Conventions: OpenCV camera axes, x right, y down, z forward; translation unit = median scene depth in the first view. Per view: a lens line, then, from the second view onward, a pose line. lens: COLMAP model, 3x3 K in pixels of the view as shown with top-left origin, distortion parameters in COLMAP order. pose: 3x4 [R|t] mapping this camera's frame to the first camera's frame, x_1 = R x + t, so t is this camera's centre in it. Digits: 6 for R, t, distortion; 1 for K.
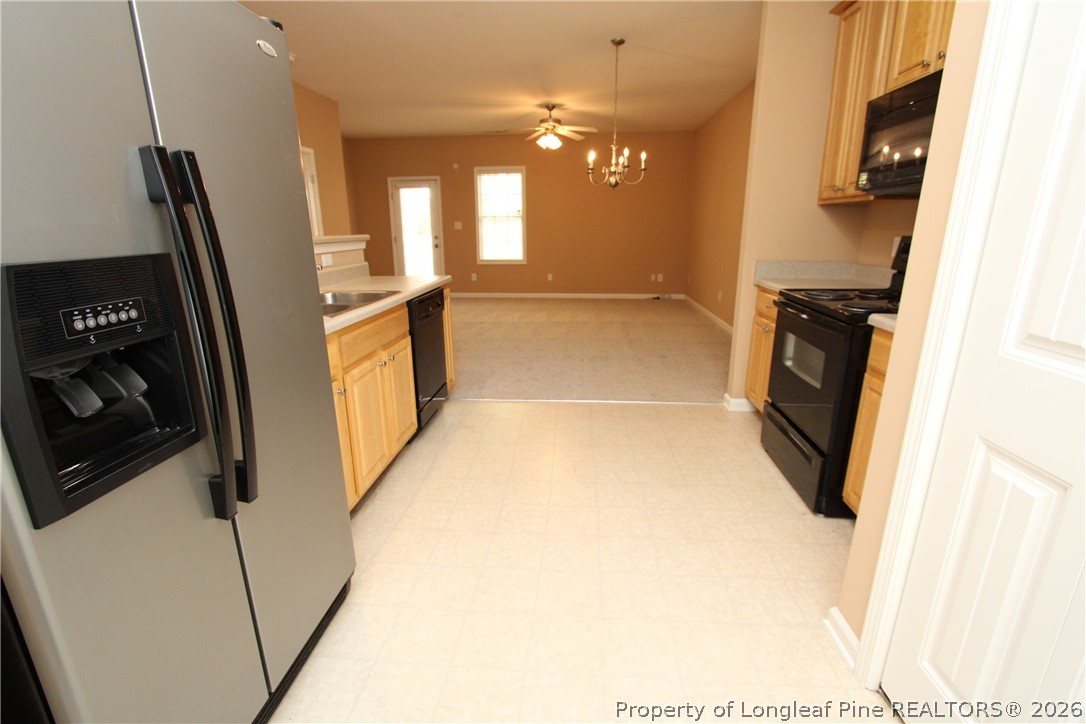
lens RADIAL K [[508.6, 0, 543.4], [0, 508.6, 367.5], [0, 0, 1]] dist [-0.024244, 0.000773]
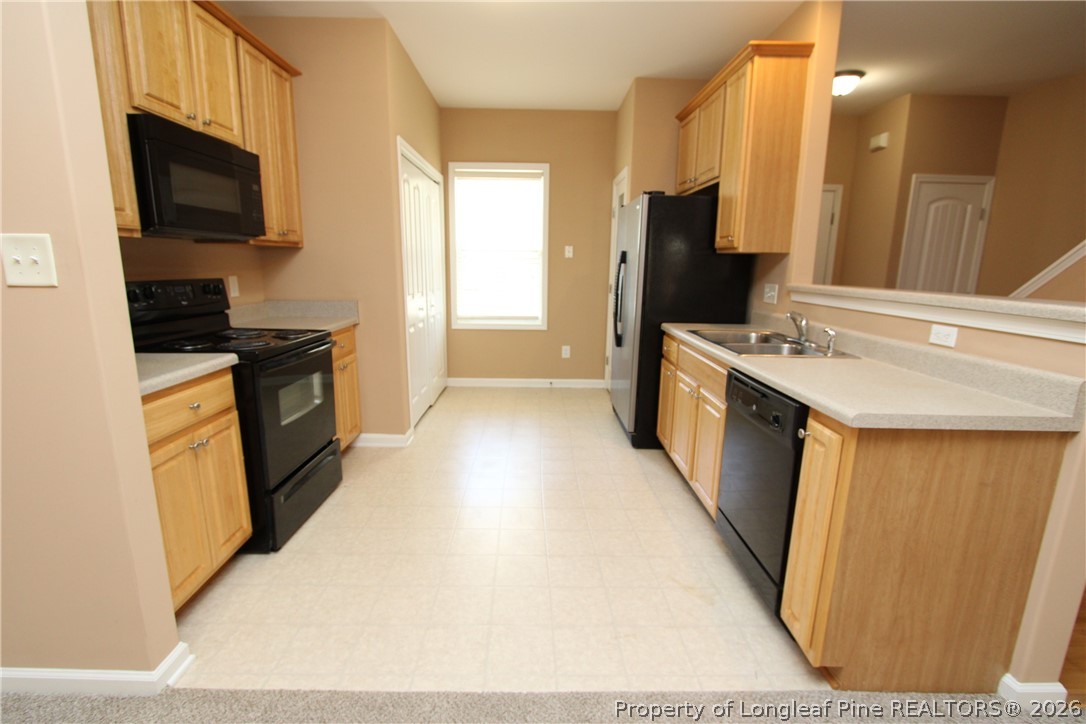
lens RADIAL K [[508.6, 0, 543.4], [0, 508.6, 367.5], [0, 0, 1]] dist [-0.024244, 0.000773]
pose [[-0.995794, 0.012404, -0.090780, 0.108209], [-0.030630, 0.888722, 0.457423, -0.508901], [0.086352, 0.458279, -0.884604, 1.759831]]
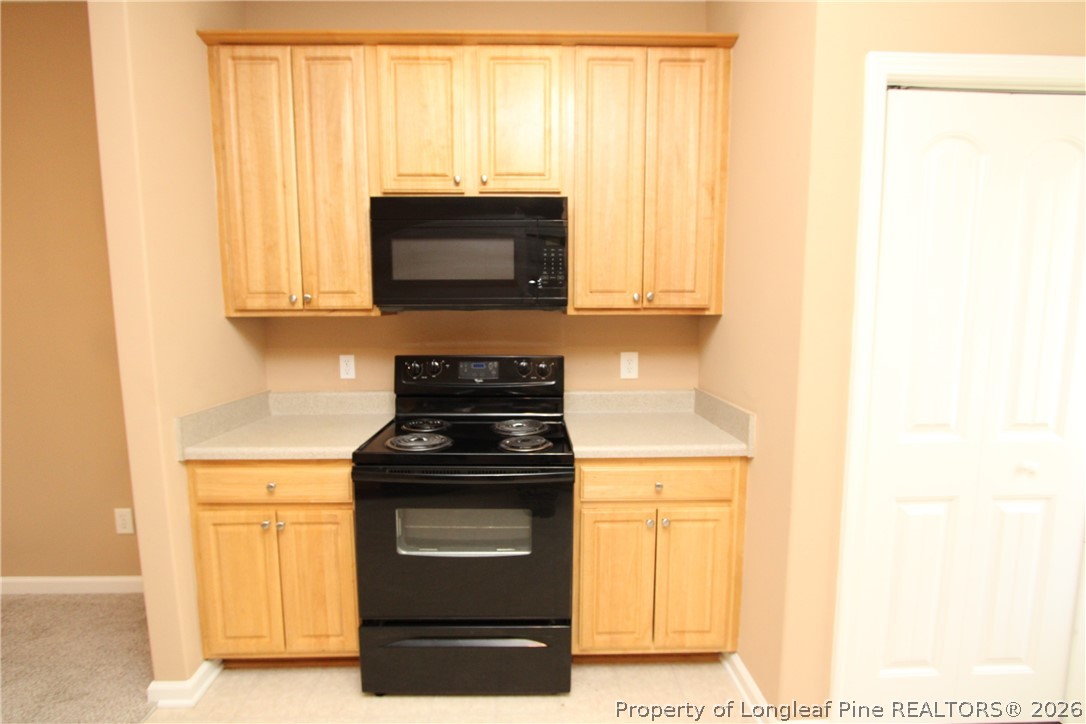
lens RADIAL K [[508.6, 0, 543.4], [0, 508.6, 367.5], [0, 0, 1]] dist [-0.024244, 0.000773]
pose [[-0.105893, -0.108069, 0.988488, -0.176417], [0.269097, 0.953870, 0.133112, -0.283103], [-0.957274, 0.280095, -0.071927, 0.799972]]
